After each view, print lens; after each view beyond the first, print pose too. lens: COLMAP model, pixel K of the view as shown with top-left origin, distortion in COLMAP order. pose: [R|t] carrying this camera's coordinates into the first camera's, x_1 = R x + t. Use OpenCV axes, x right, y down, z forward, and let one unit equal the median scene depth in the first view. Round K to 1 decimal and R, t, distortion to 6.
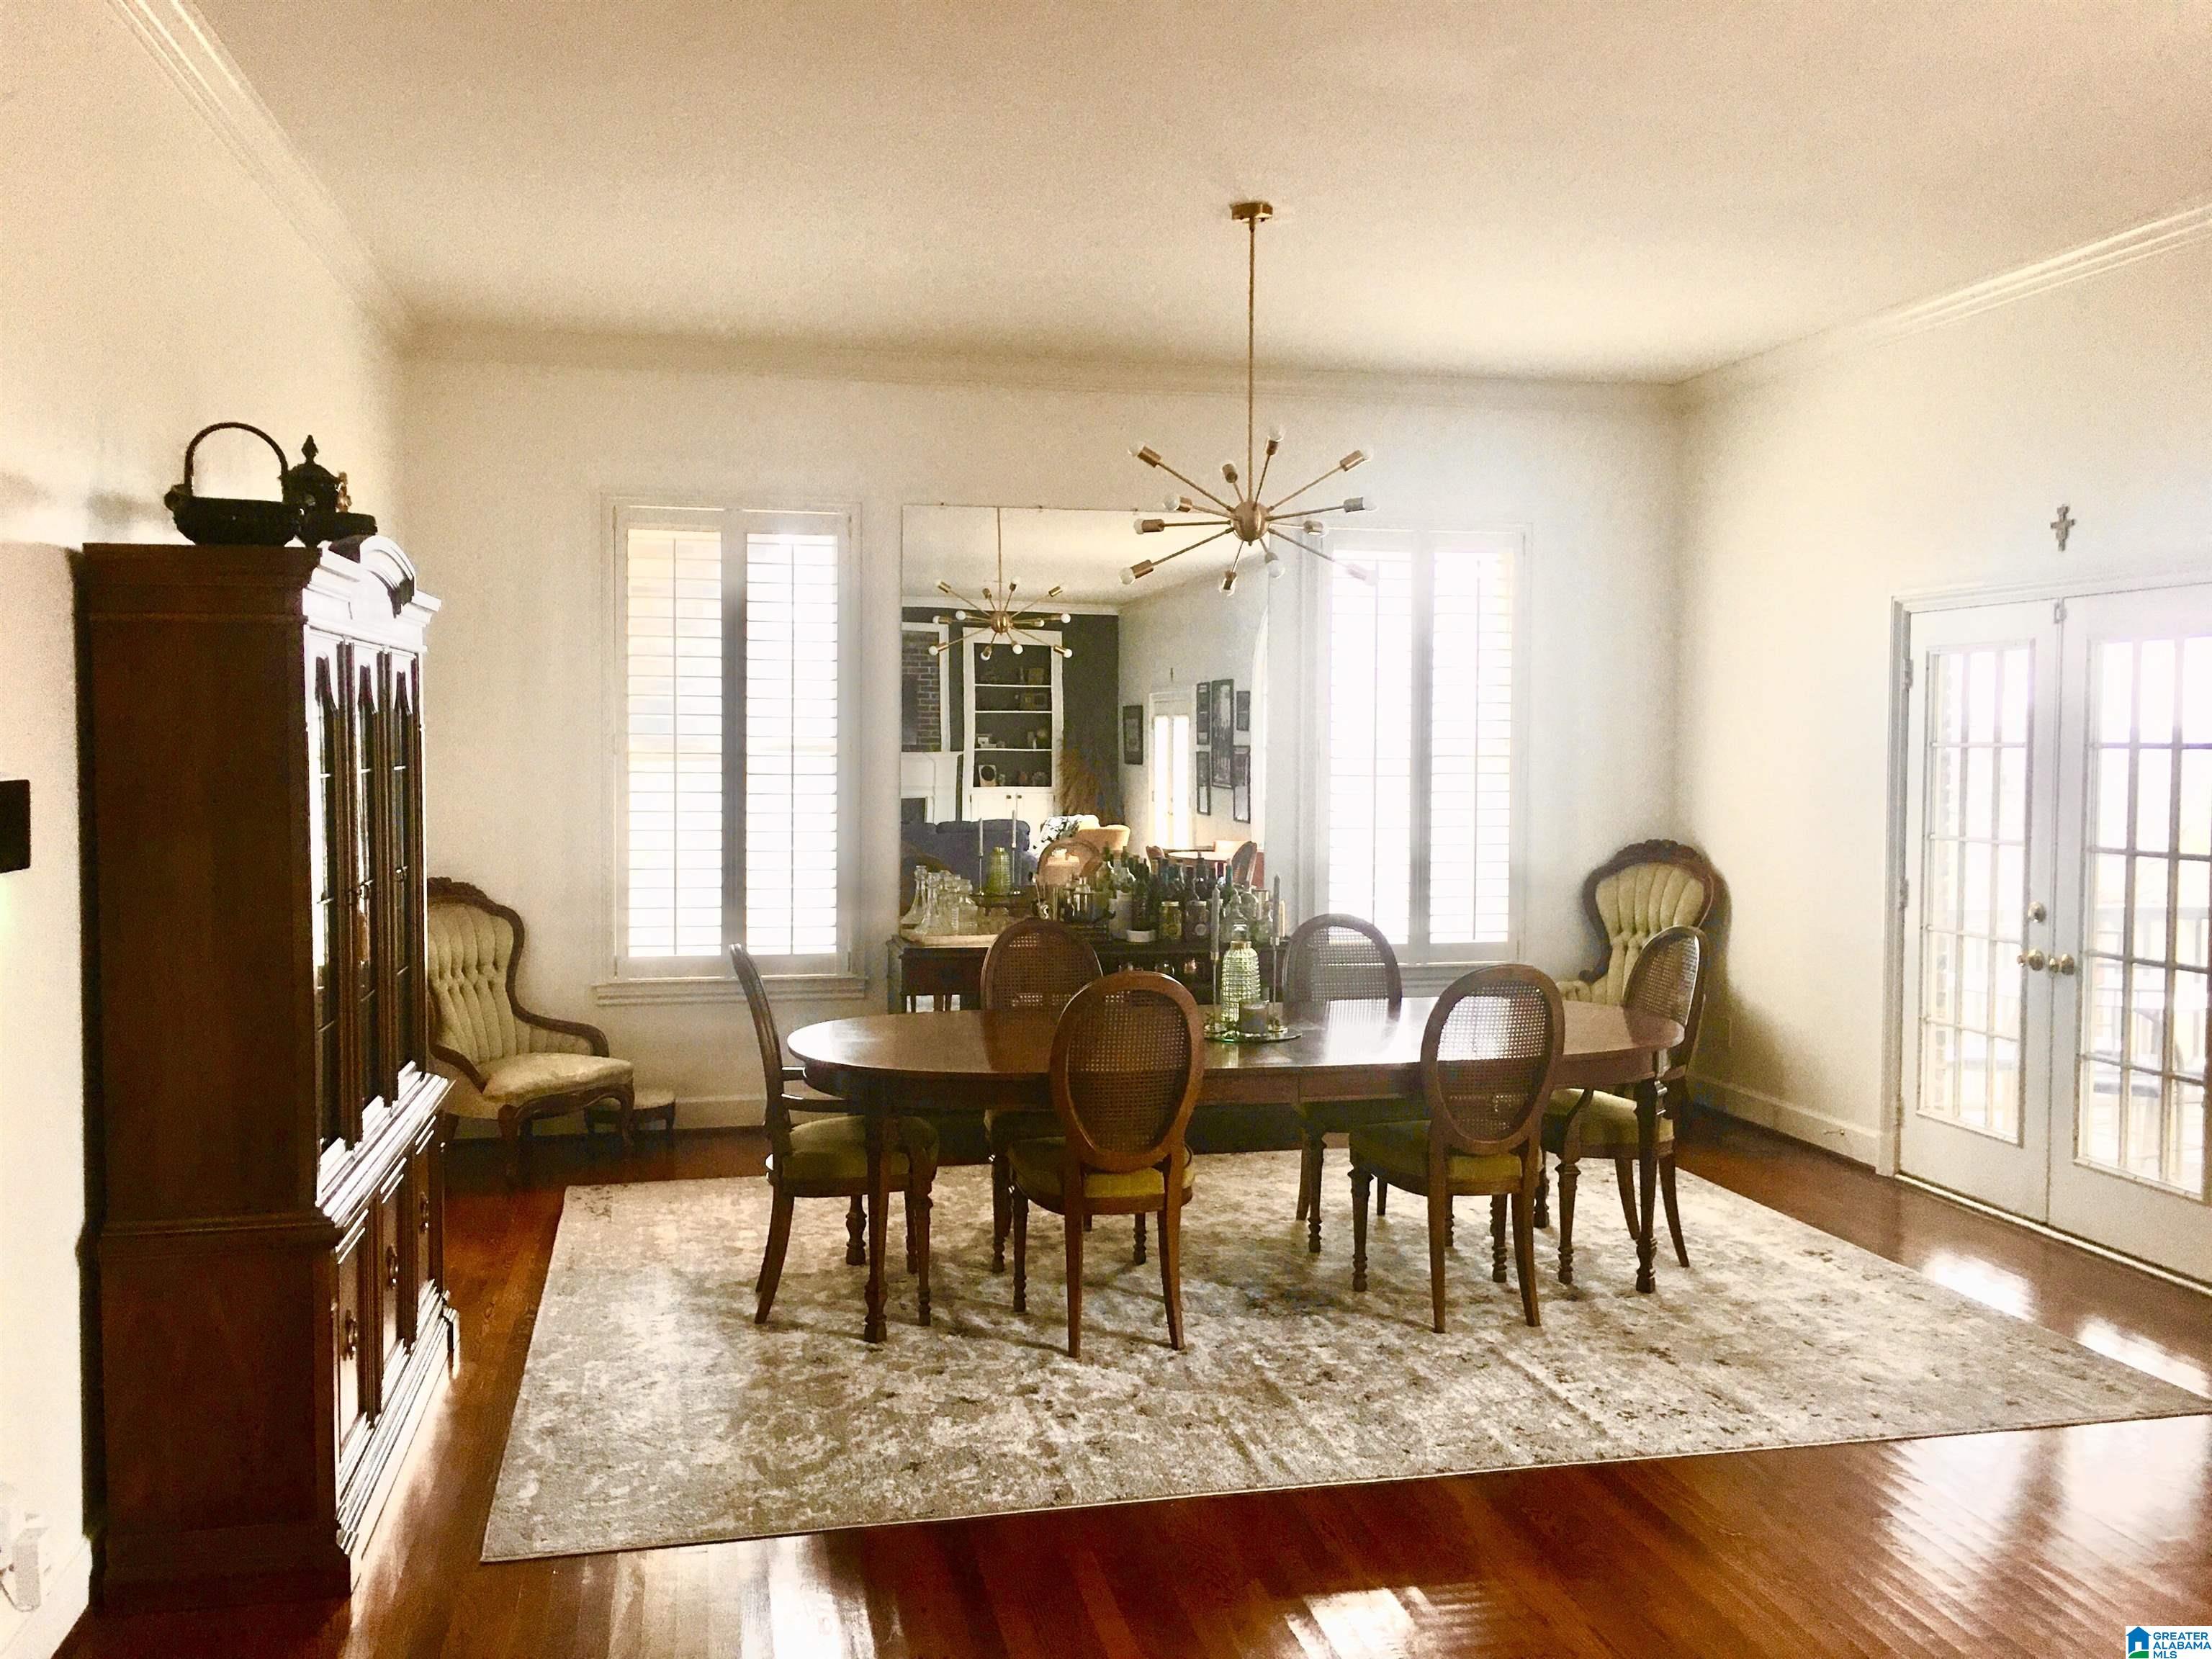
lens RADIAL K [[1865.7, 0, 1099.6], [0, 1865.7, 821.3], [0, 0, 1]] dist [0.065291, -0.070472]
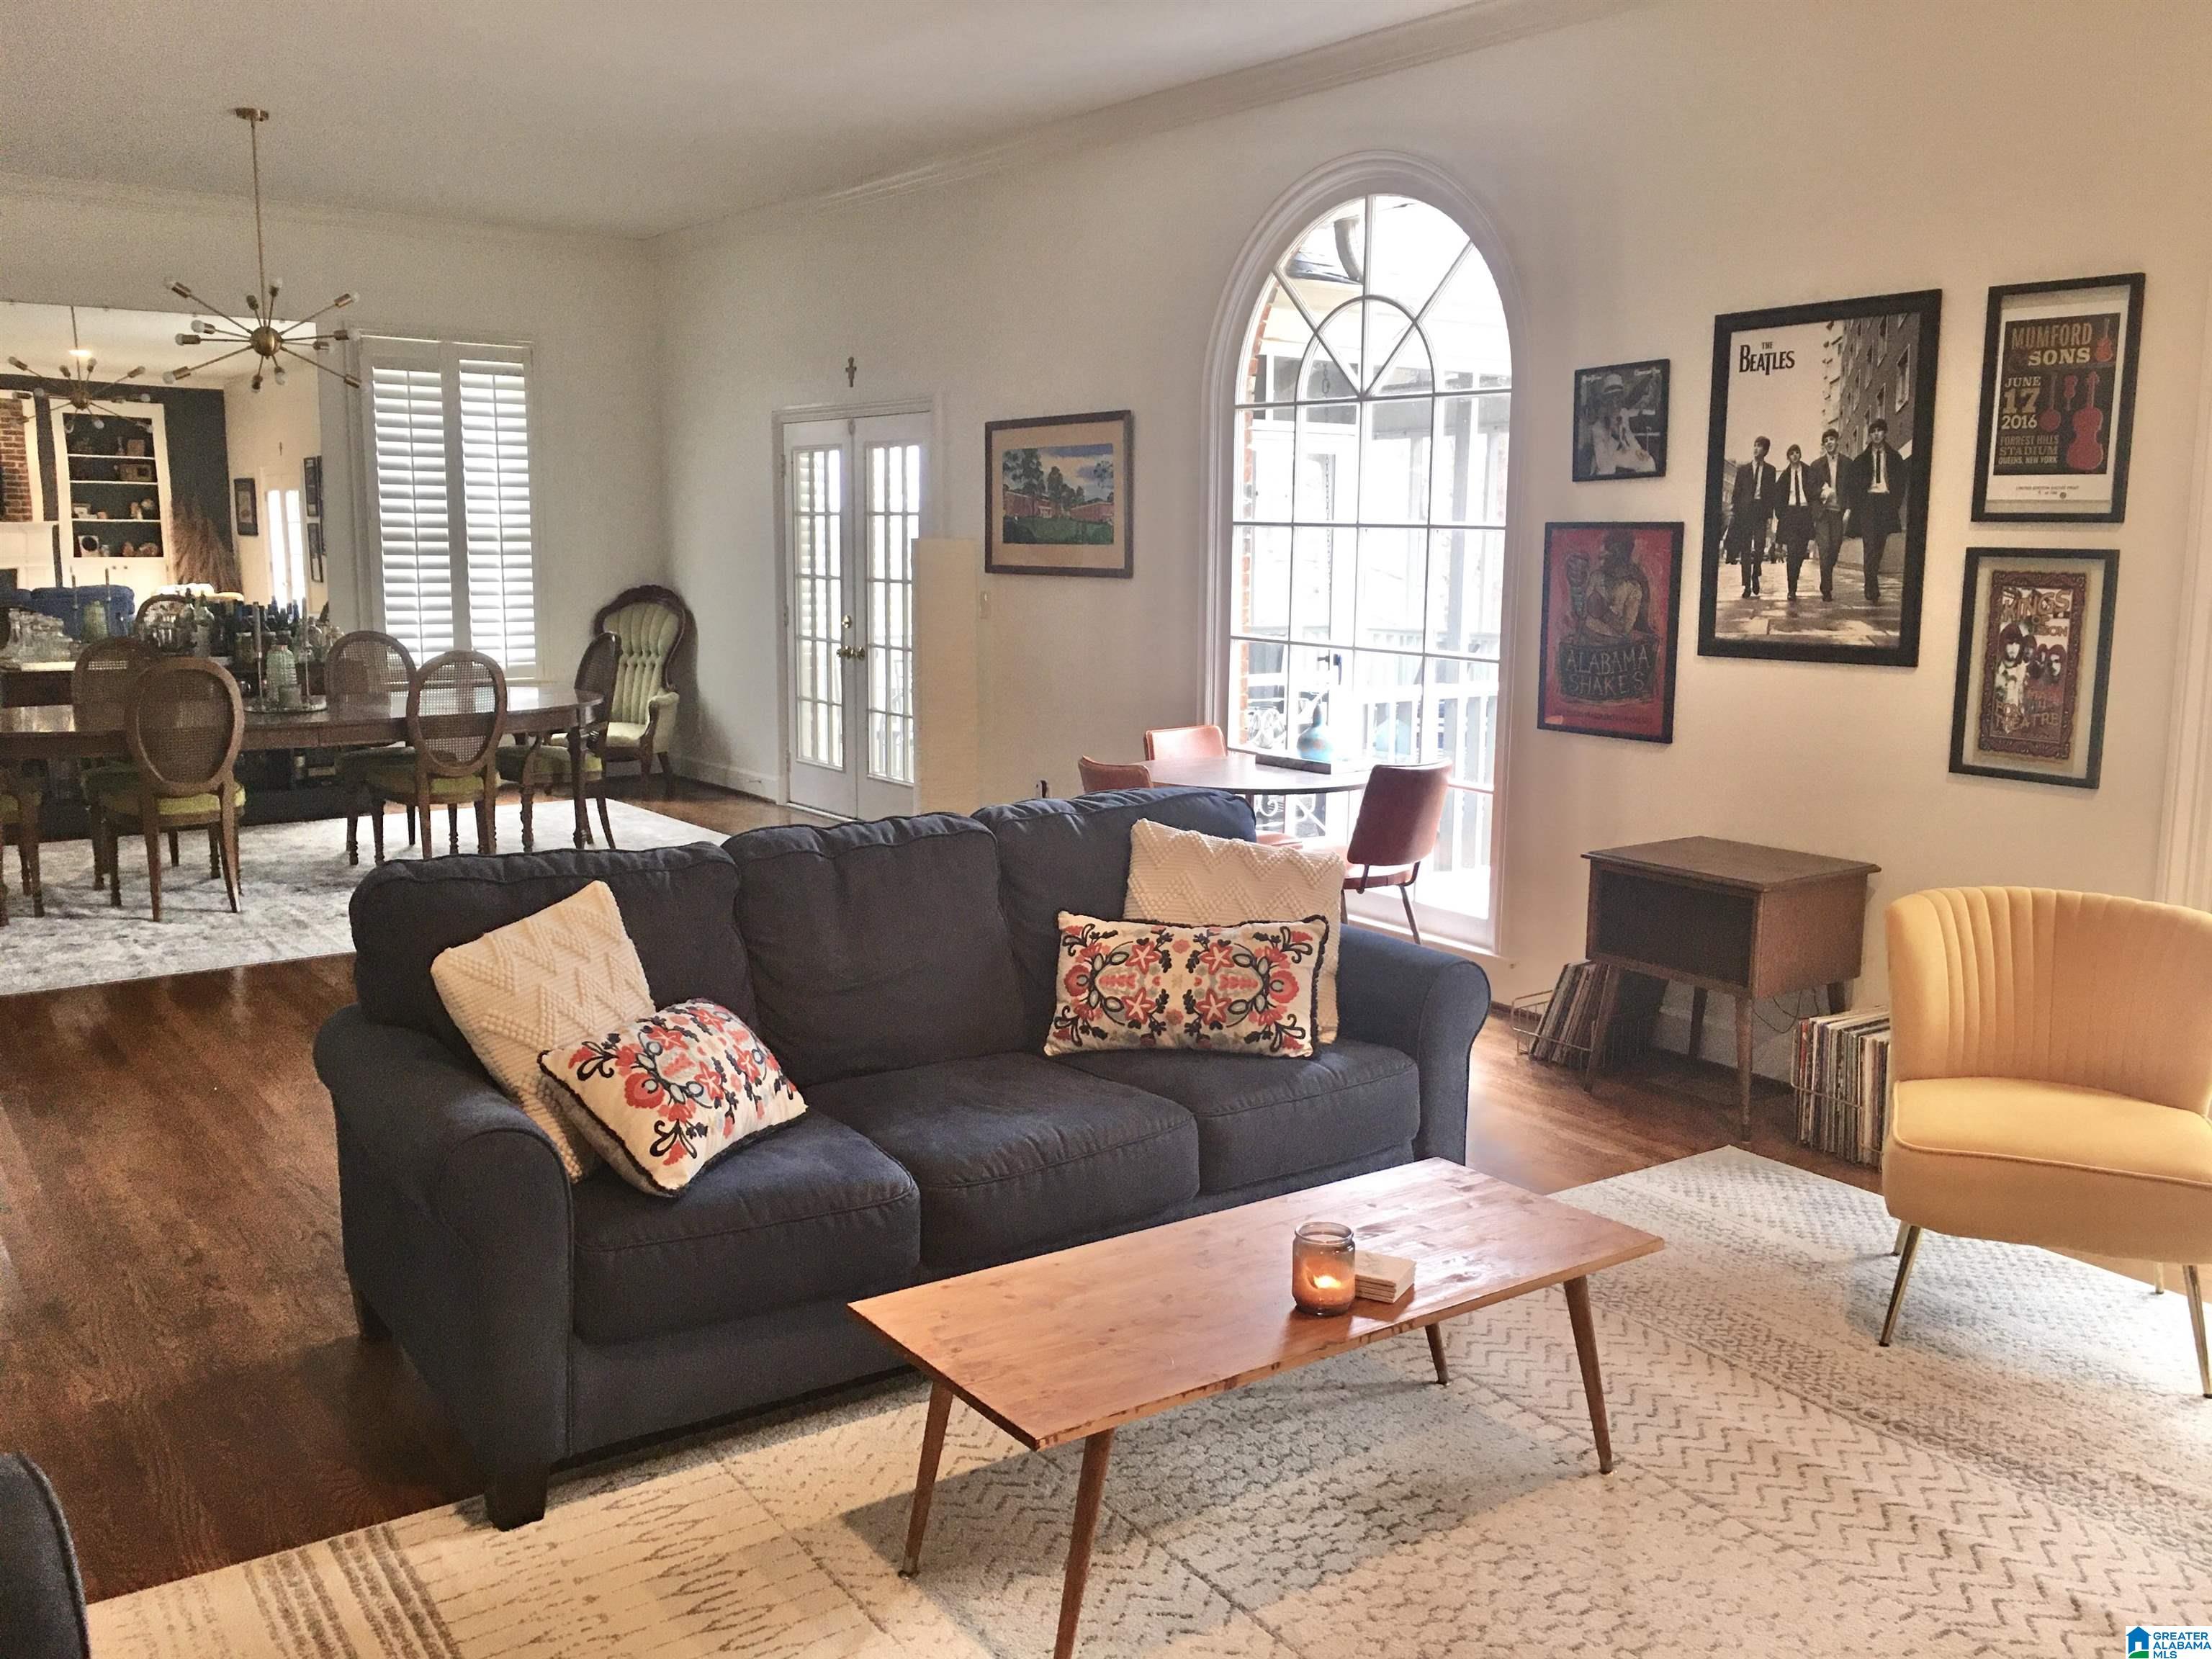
lens RADIAL K [[1865.7, 0, 1099.9], [0, 1865.7, 803.5], [0, 0, 1]] dist [0.065291, -0.070472]
pose [[0.912120, -0.054511, 0.406283, 0.055938], [0.011859, 0.994213, 0.106770, 0.038699], [-0.409752, -0.092569, 0.907488, -0.558132]]
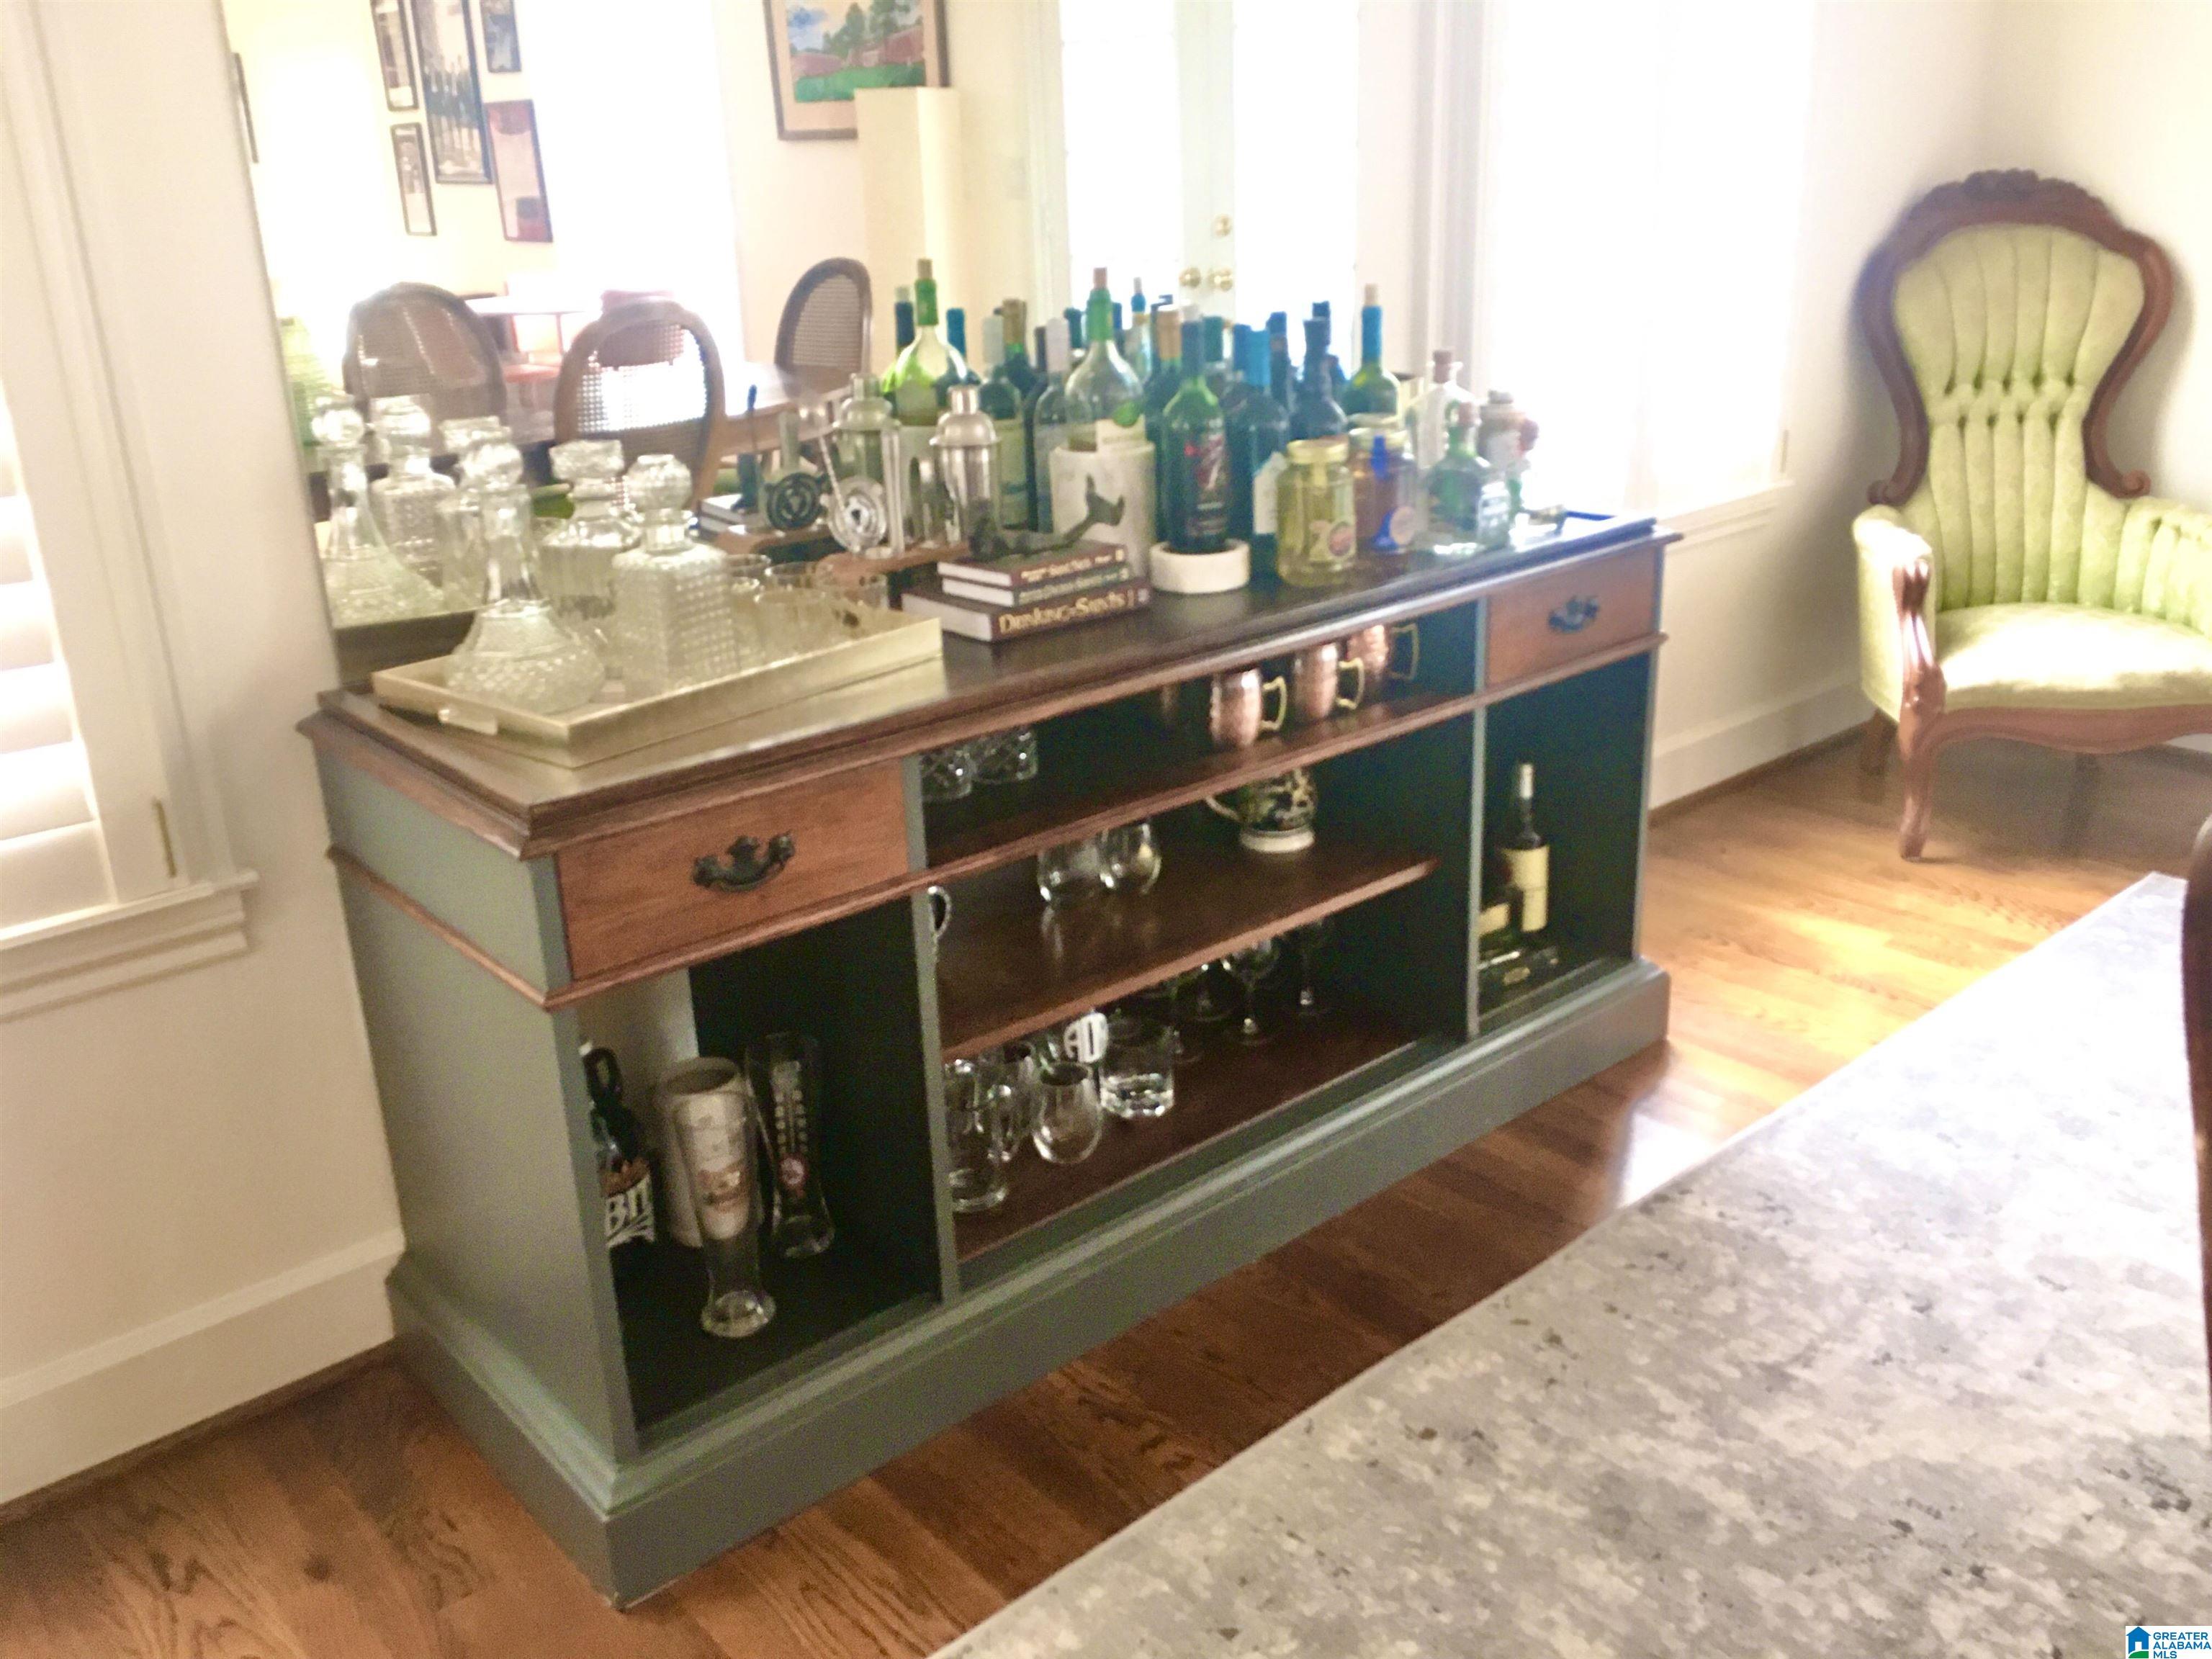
lens RADIAL K [[1865.7, 0, 1120.5], [0, 1865.7, 814.9], [0, 0, 1]] dist [0.065291, -0.070472]
pose [[0.872486, -0.198521, 0.446495, -0.185620], [0.059622, 0.950175, 0.305963, 0.007543], [-0.484988, -0.240327, 0.840850, 1.013918]]
